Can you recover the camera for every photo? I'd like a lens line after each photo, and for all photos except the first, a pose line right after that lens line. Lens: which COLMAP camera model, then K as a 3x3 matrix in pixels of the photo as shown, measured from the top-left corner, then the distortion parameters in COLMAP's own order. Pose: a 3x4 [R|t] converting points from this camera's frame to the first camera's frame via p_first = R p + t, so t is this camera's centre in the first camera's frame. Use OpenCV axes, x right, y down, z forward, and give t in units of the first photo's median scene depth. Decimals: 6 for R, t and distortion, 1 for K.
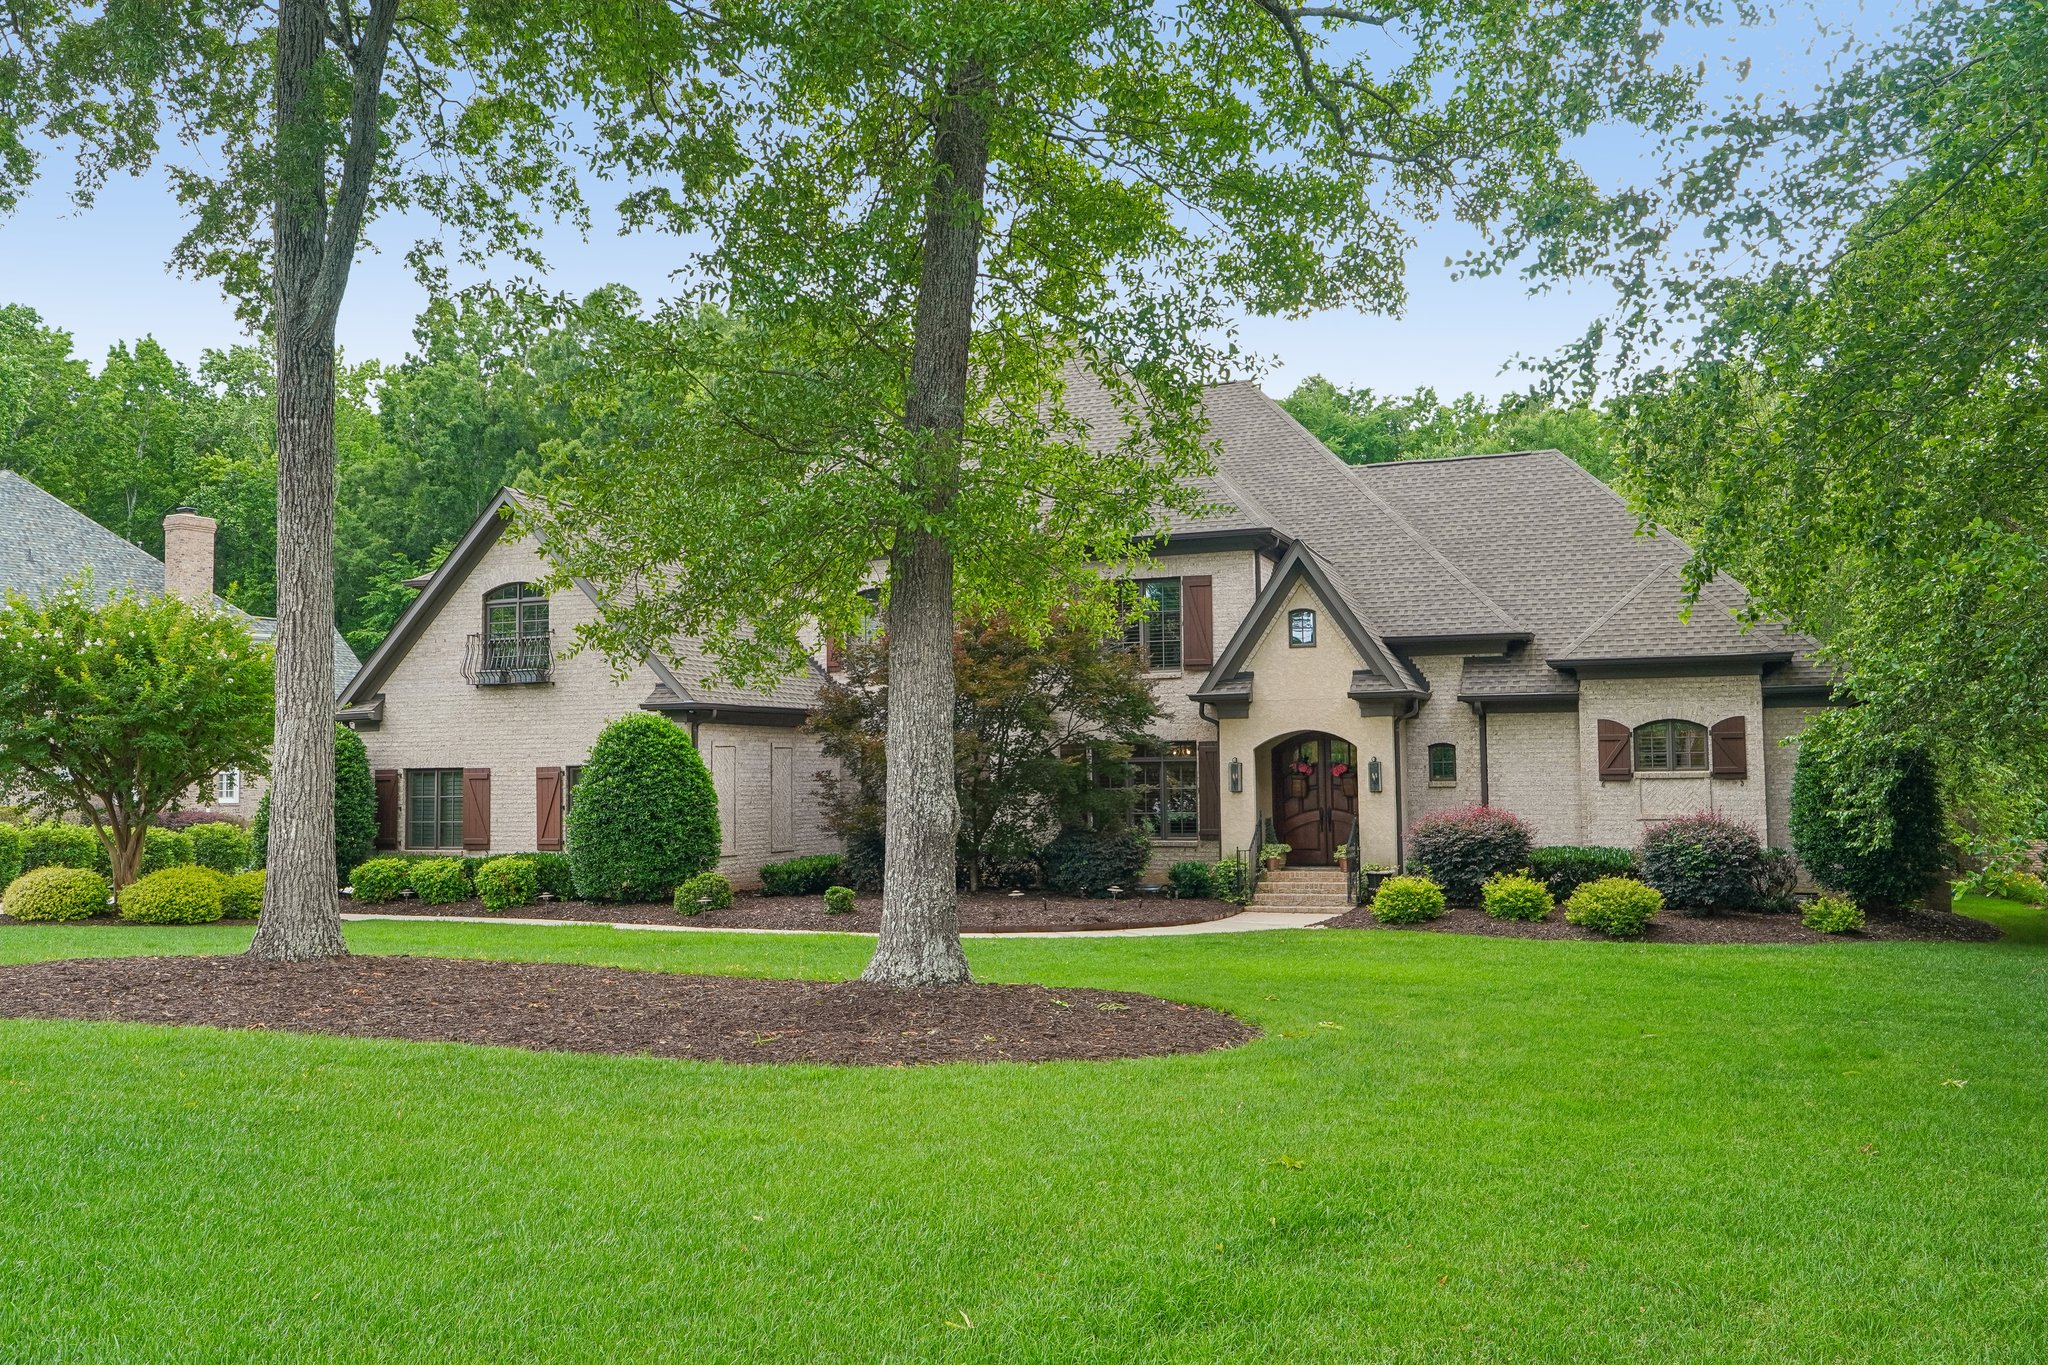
lens RADIAL K [[1734.1, 0, 1018.8], [0, 1734.1, 678.1], [0, 0, 1]] dist [-0.000341, 0.000218]
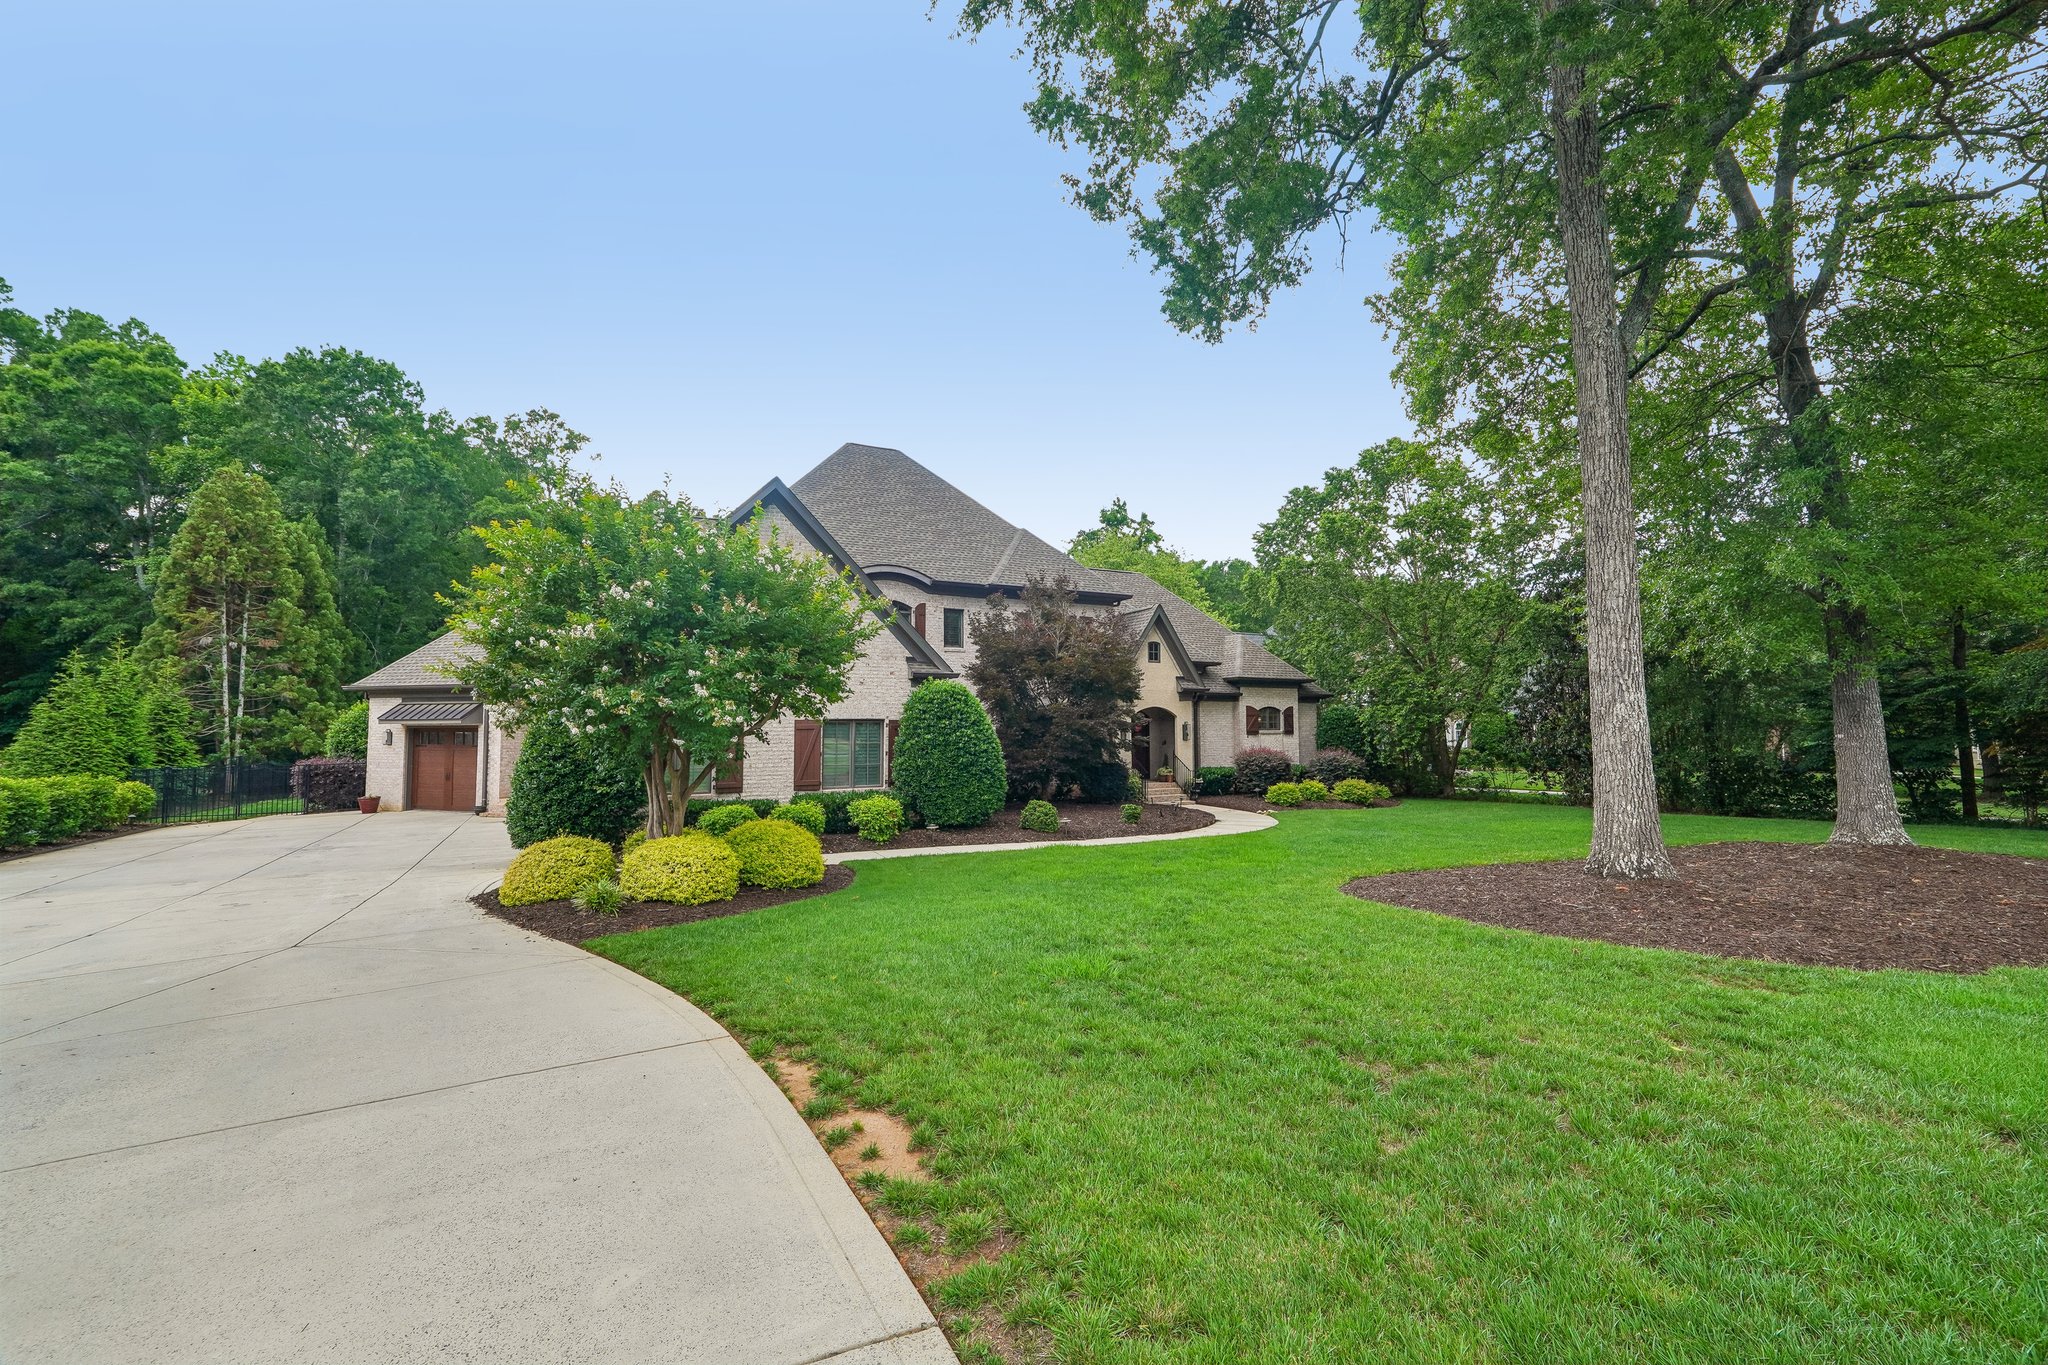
lens RADIAL K [[860.5, 0, 1022.2], [0, 860.5, 677.9], [0, 0, 1]] dist [-0.019541, 0.007638]
pose [[0.645177, 0.053363, 0.762168, -0.741244], [-0.050247, 0.998362, -0.027366, 0.036703], [-0.762379, -0.020640, 0.646801, 0.600777]]
